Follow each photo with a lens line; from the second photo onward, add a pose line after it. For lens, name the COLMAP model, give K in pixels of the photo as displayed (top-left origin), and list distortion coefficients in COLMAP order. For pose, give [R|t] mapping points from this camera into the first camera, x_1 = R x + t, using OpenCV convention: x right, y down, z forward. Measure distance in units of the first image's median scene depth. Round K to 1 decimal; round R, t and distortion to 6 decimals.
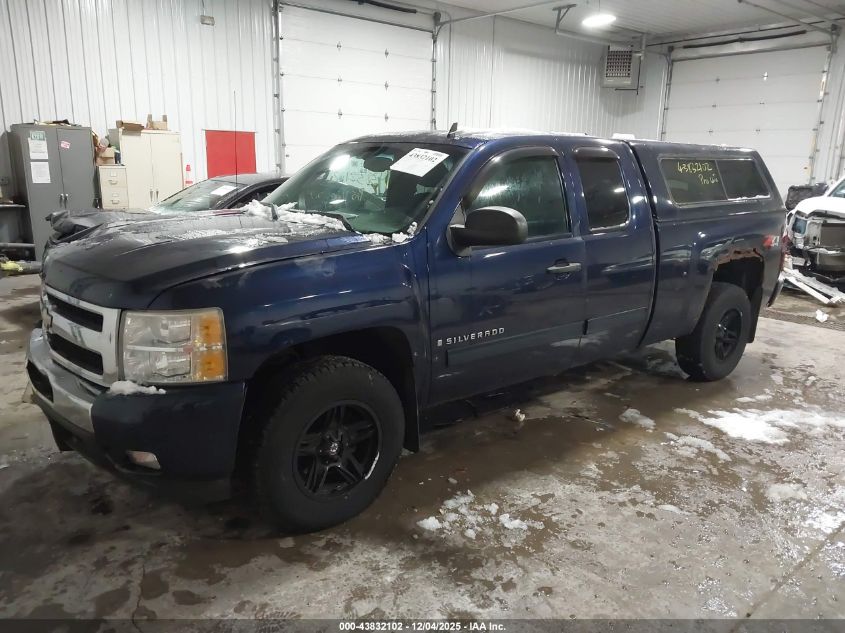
lens RADIAL K [[660.0, 0, 409.1], [0, 660.0, 319.6], [0, 0, 1]] dist [0.013922, -0.008543]
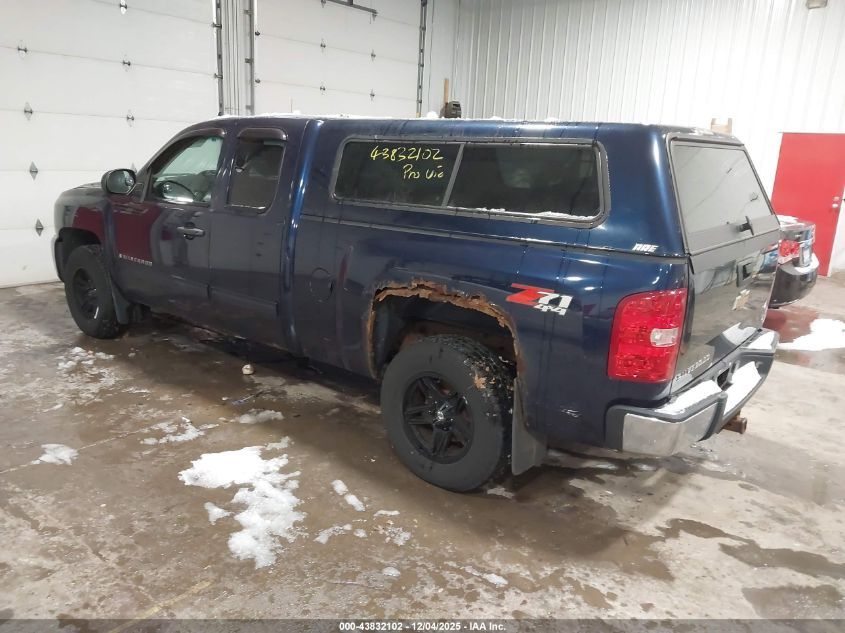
lens RADIAL K [[660.0, 0, 409.1], [0, 660.0, 319.6], [0, 0, 1]] dist [0.013922, -0.008543]
pose [[0.197103, 0.235091, -0.951779, 1.334900], [-0.261675, 0.948218, 0.180022, -0.219956], [0.944816, 0.213574, 0.248414, 1.009600]]
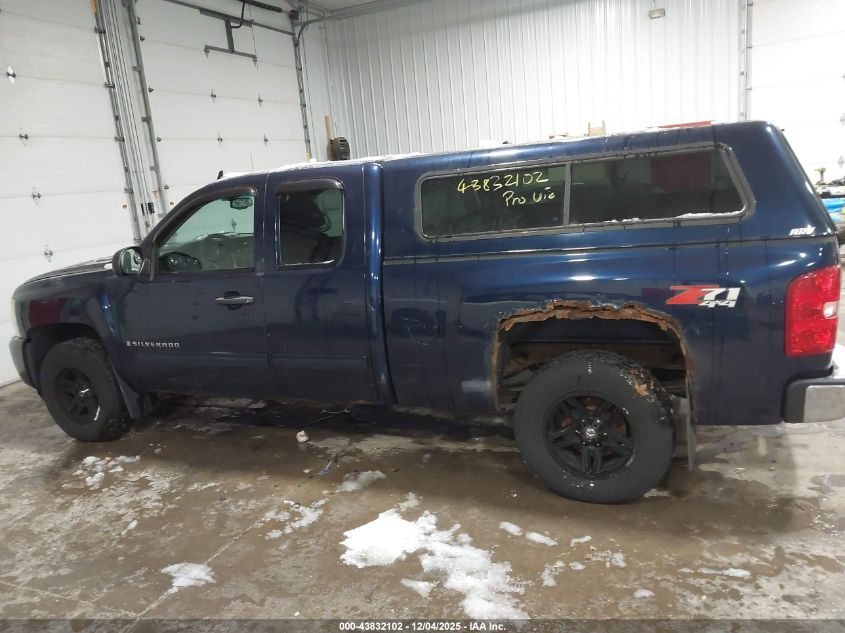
lens RADIAL K [[660.0, 0, 409.1], [0, 660.0, 319.6], [0, 0, 1]] dist [0.013922, -0.008543]
pose [[0.441510, 0.130183, -0.887762, 1.203844], [-0.105444, 0.990091, 0.092749, -0.160916], [0.891039, 0.052660, 0.450862, 0.702125]]
